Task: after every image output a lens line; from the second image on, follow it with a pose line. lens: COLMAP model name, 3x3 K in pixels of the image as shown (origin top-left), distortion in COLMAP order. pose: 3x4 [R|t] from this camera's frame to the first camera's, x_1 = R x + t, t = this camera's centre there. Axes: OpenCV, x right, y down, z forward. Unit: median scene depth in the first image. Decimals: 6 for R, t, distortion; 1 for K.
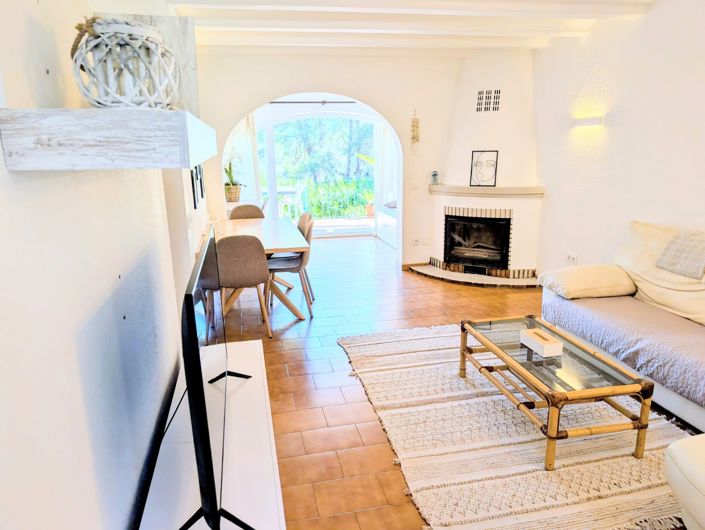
lens RADIAL K [[517.6, 0, 352.5], [0, 517.6, 265.0], [0, 0, 1]] dist [0.070536, -0.005105]
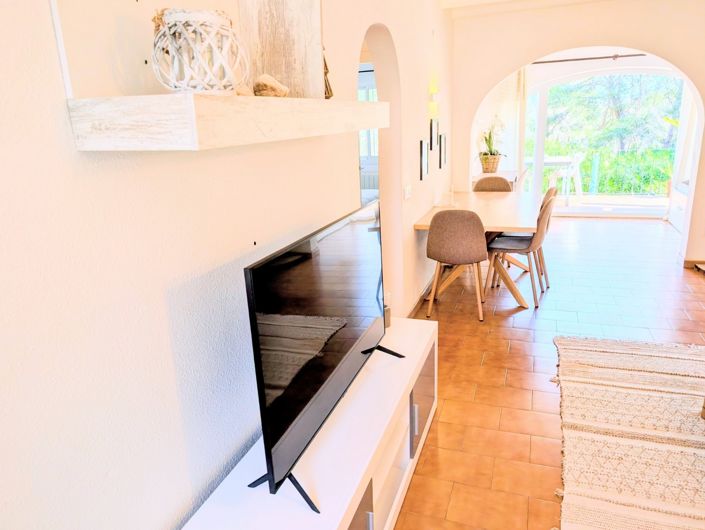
lens RADIAL K [[531.2, 0, 352.5], [0, 531.2, 265.0], [0, 0, 1]] dist [0.048343, -0.005510]
pose [[0.857356, 0.127367, -0.498716, 0.111676], [-0.099277, 0.991627, 0.082582, -0.017016], [0.505059, -0.021291, 0.862822, 0.051879]]
